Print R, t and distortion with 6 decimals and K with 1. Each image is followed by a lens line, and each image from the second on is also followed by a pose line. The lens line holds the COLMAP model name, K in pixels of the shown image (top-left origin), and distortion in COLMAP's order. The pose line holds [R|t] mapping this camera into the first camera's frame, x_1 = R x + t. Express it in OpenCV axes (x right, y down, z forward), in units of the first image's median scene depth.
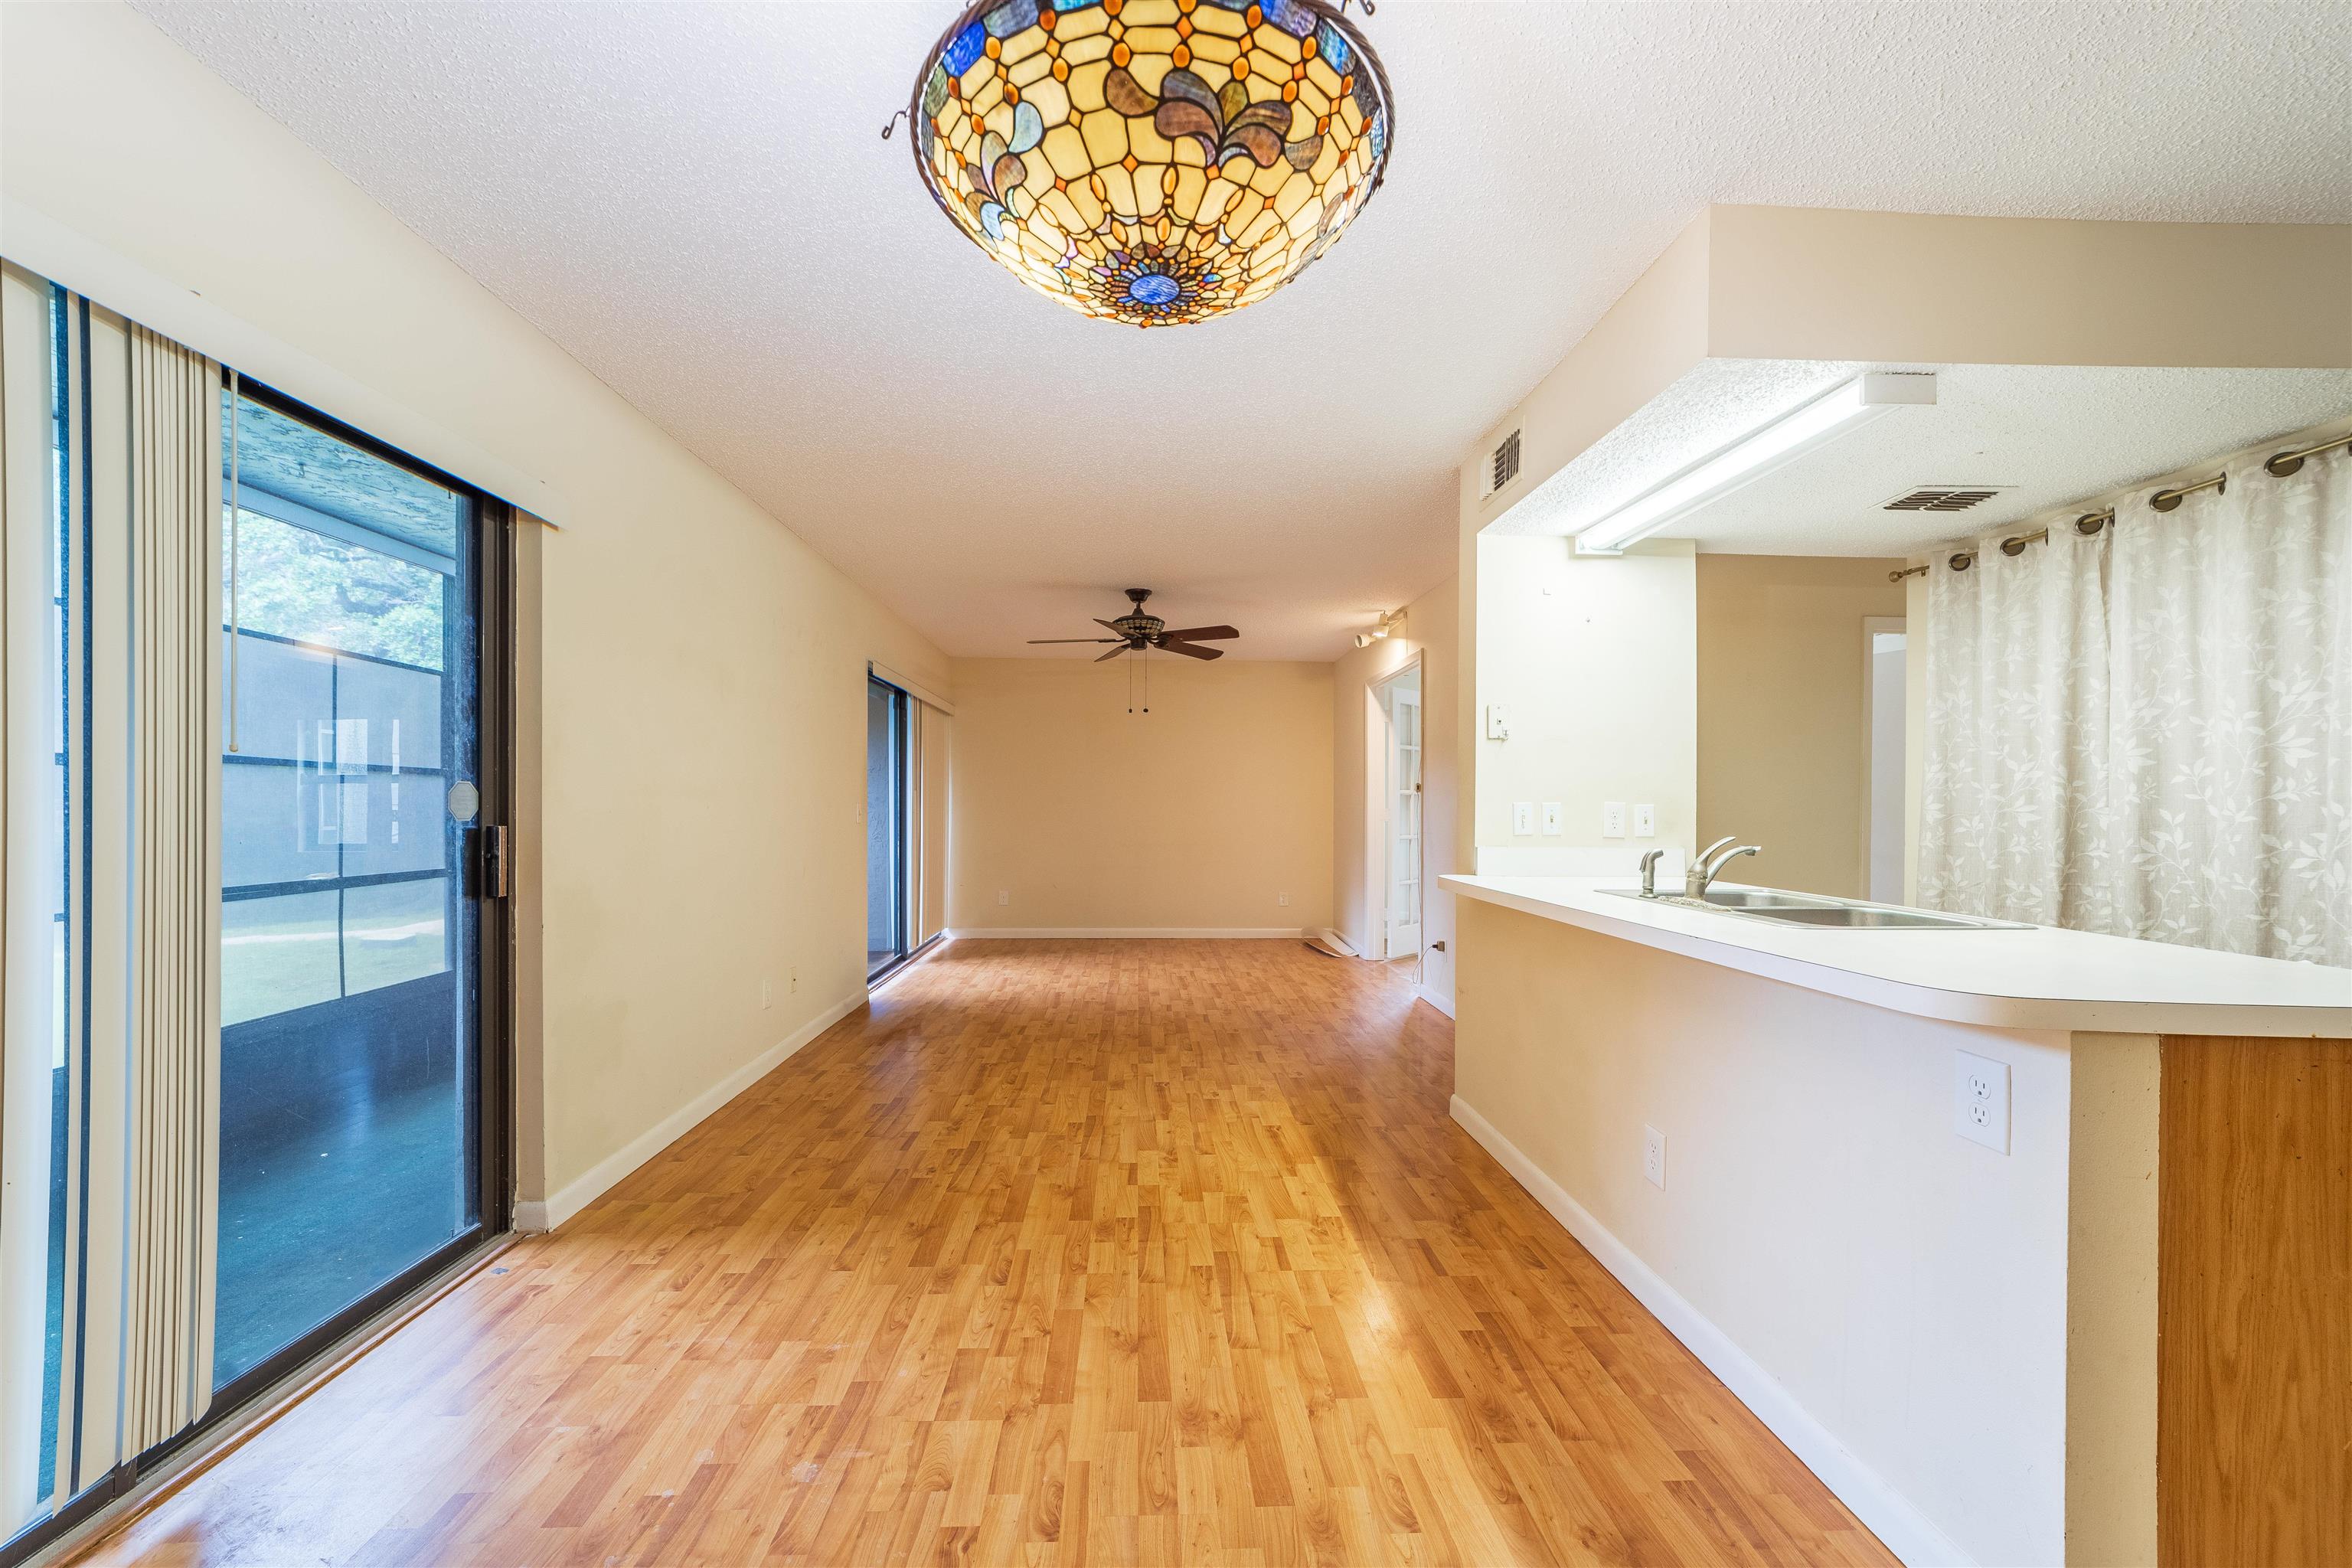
lens RADIAL K [[884.5, 0, 1191.6], [0, 884.5, 799.7], [0, 0, 1]] dist [-0.006896, 0.005196]
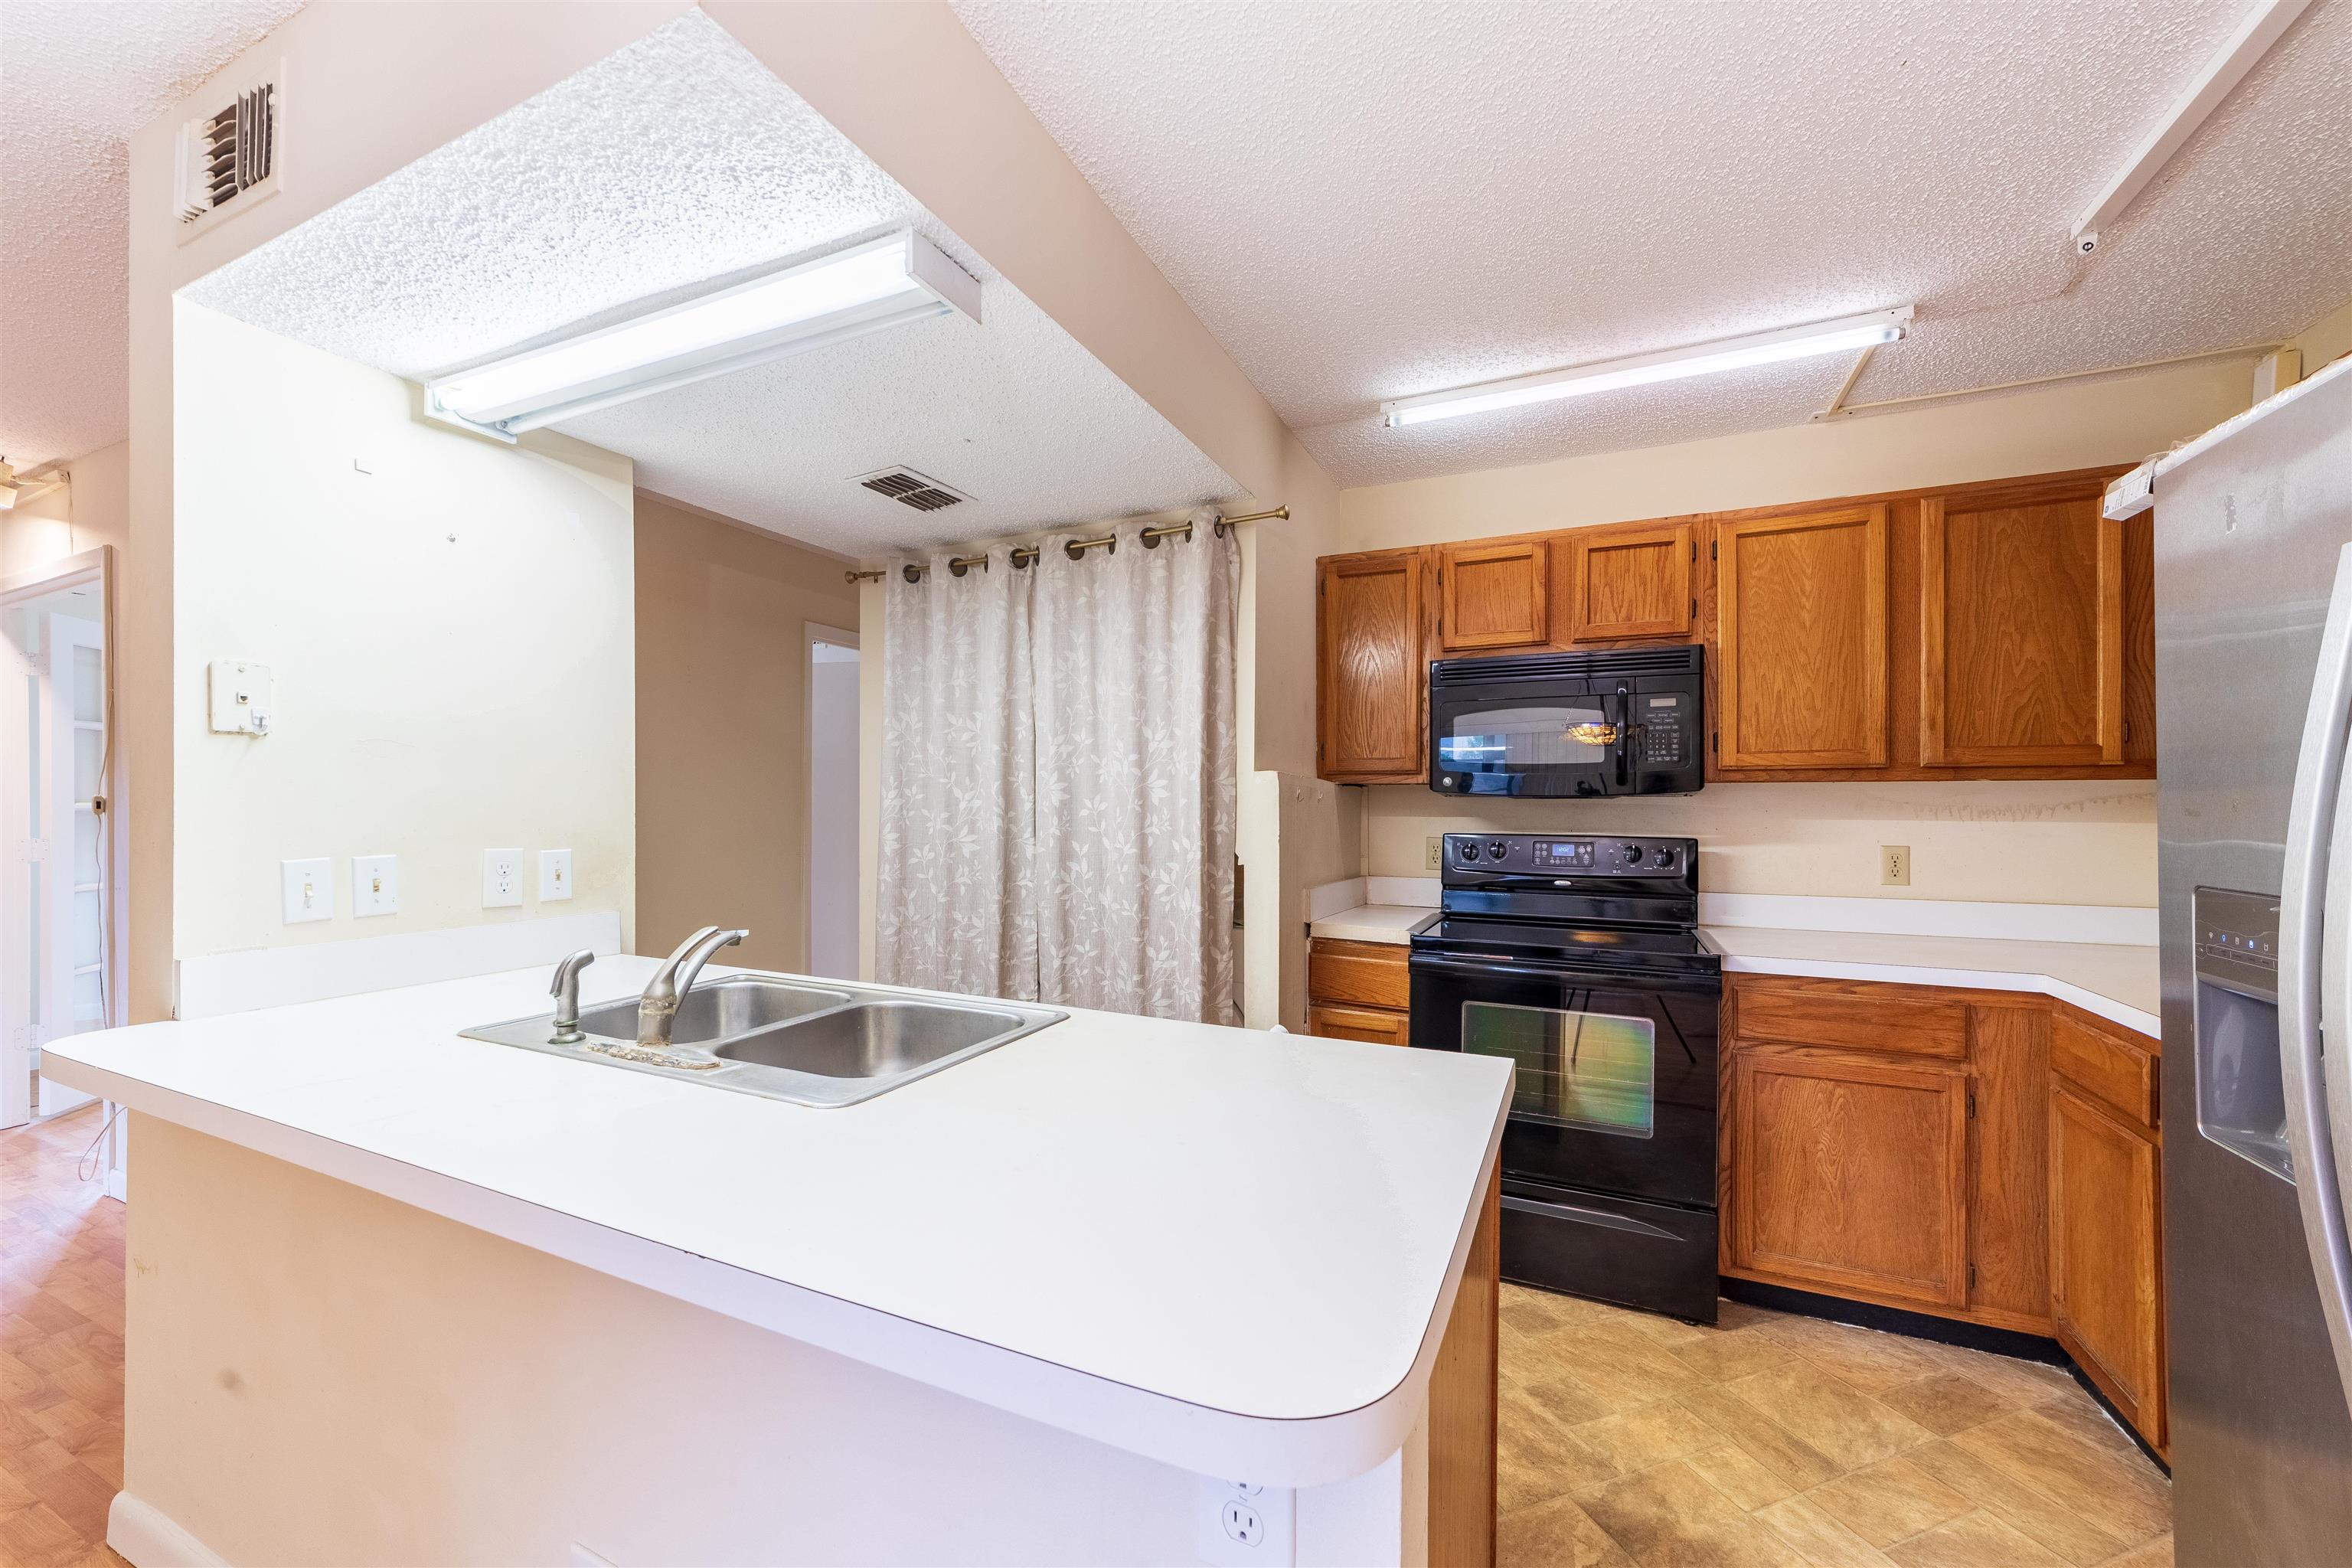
lens RADIAL K [[884.5, 0, 1133.3], [0, 884.5, 800.8], [0, 0, 1]] dist [-0.006896, 0.005196]
pose [[0.488225, -0.007535, 0.872685, 0.194592], [-0.001284, 0.999955, 0.009352, -0.044348], [-0.872717, -0.005686, 0.488193, 0.393300]]
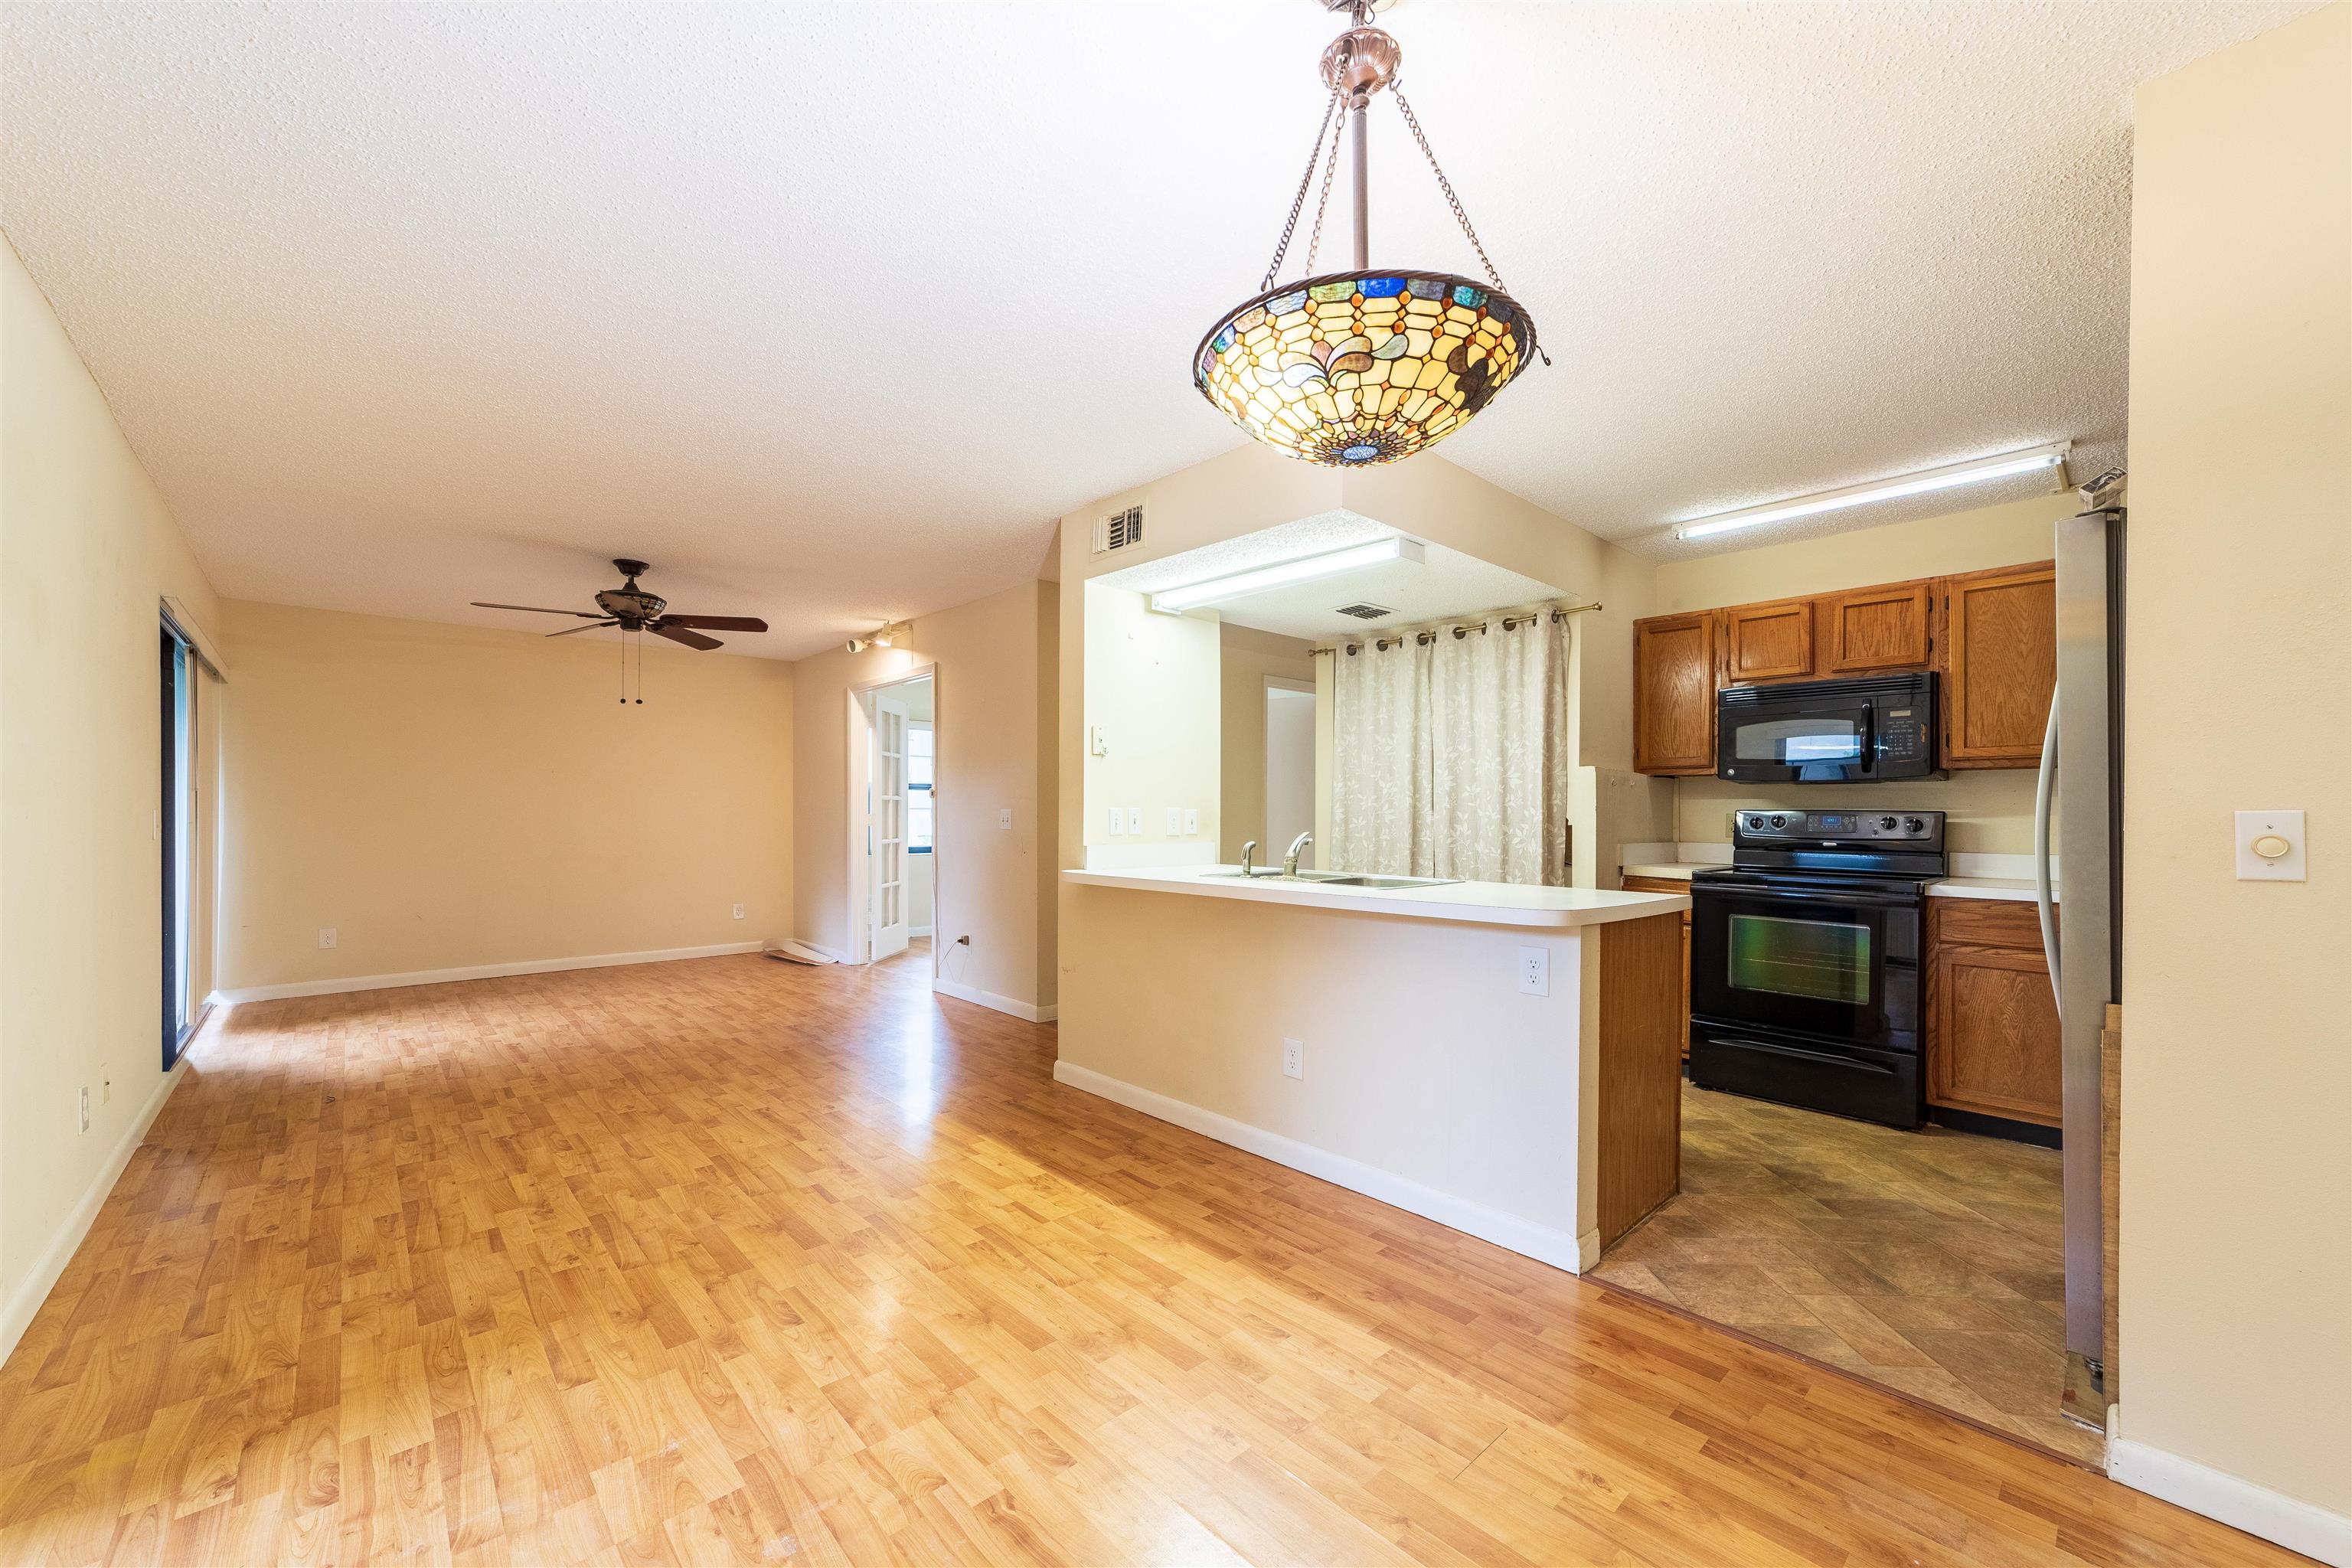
lens RADIAL K [[884.5, 0, 1141.4], [0, 884.5, 804.9], [0, 0, 1]] dist [-0.006896, 0.005196]
pose [[0.780657, 0.000653, 0.624960, -0.434745], [-0.001544, 0.999998, 0.000884, -0.002277], [-0.624958, -0.001655, 0.780656, 0.036580]]
